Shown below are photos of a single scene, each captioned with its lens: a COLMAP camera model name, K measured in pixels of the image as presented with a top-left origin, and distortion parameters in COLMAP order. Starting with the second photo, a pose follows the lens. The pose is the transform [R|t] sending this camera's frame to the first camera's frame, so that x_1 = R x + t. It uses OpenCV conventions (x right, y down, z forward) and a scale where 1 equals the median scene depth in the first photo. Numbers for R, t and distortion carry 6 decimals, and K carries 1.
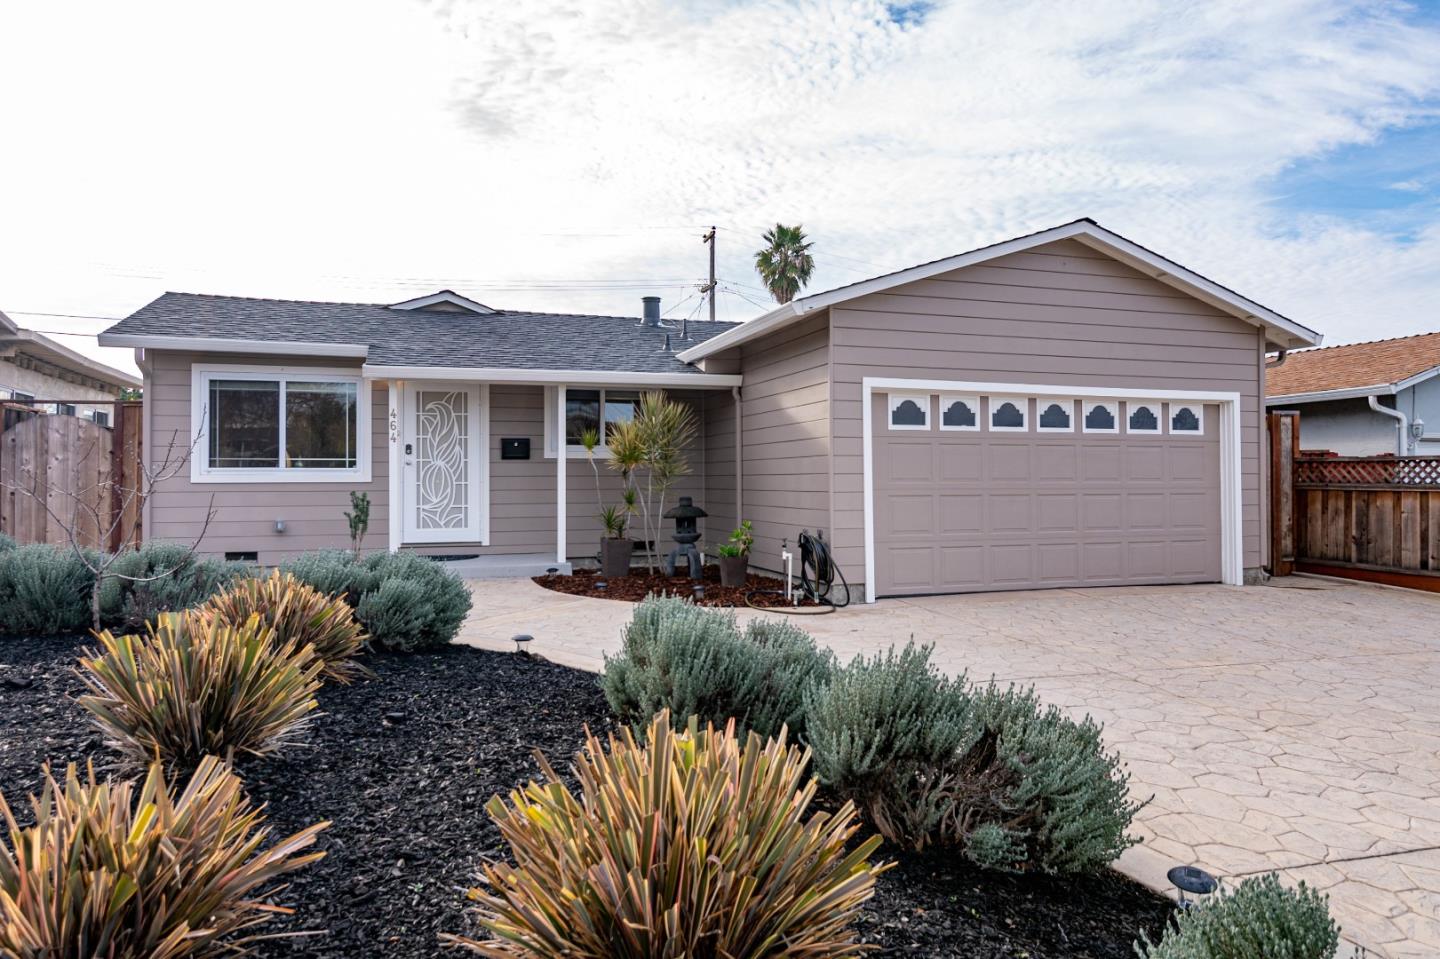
lens RADIAL K [[993.9, 0, 720.0], [0, 993.9, 479.5], [0, 0, 1]] dist [-0.028805, -0.000705]
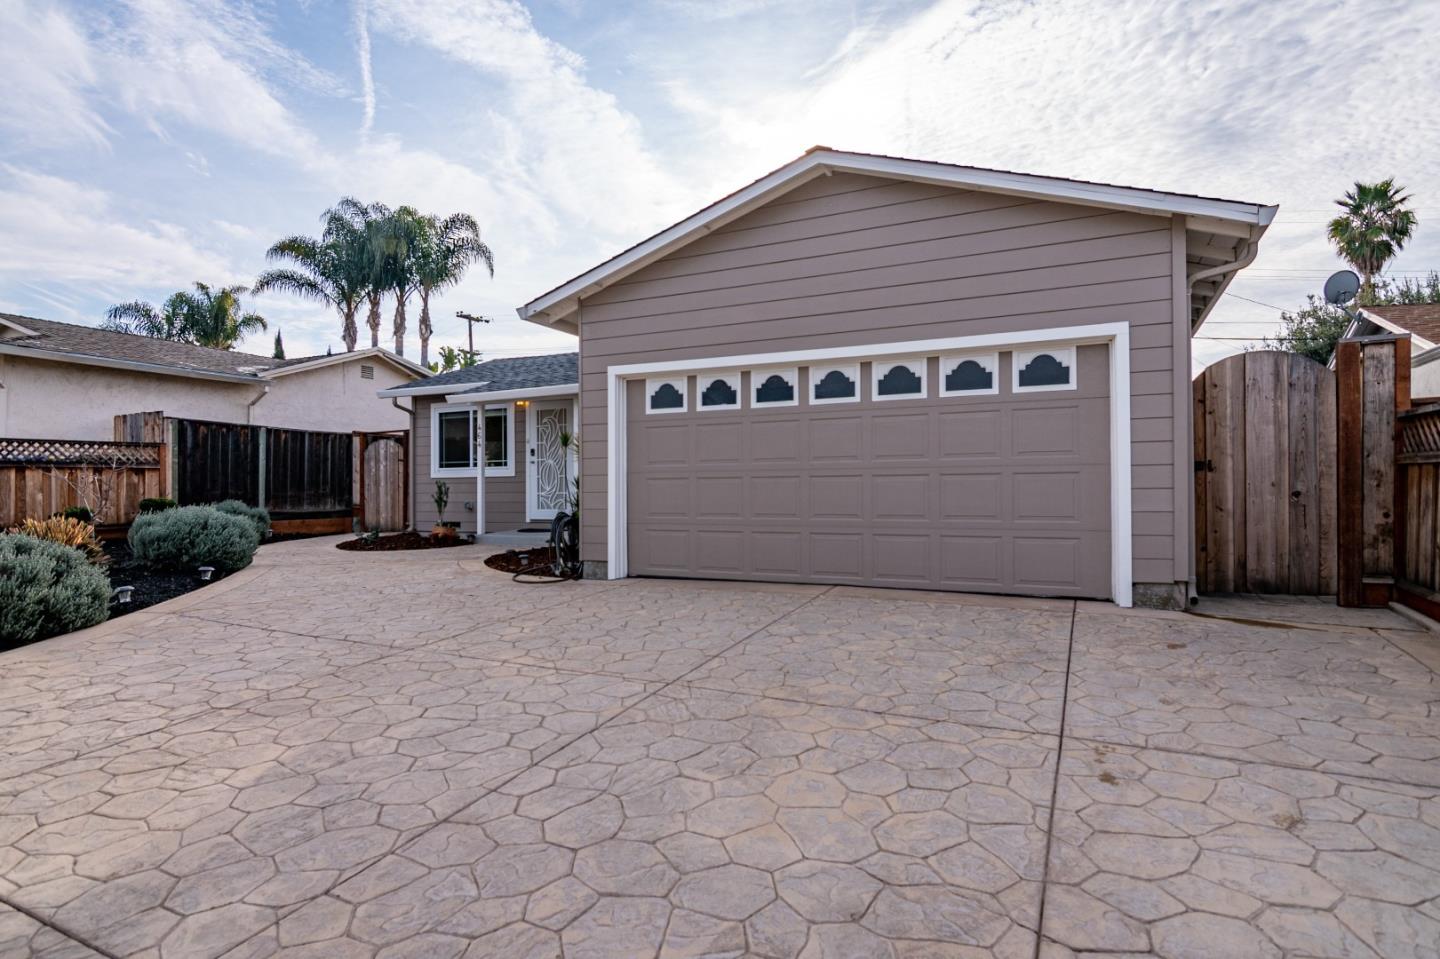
lens RADIAL K [[830.9, 0, 720.0], [0, 830.9, 495.3], [0, 0, 1]] dist [-0.030074, -0.000628]
pose [[0.688182, 0.000036, -0.725538, 0.743166], [0.007245, 0.999950, 0.006921, 0.024900], [0.725502, -0.010019, 0.688147, 0.405390]]
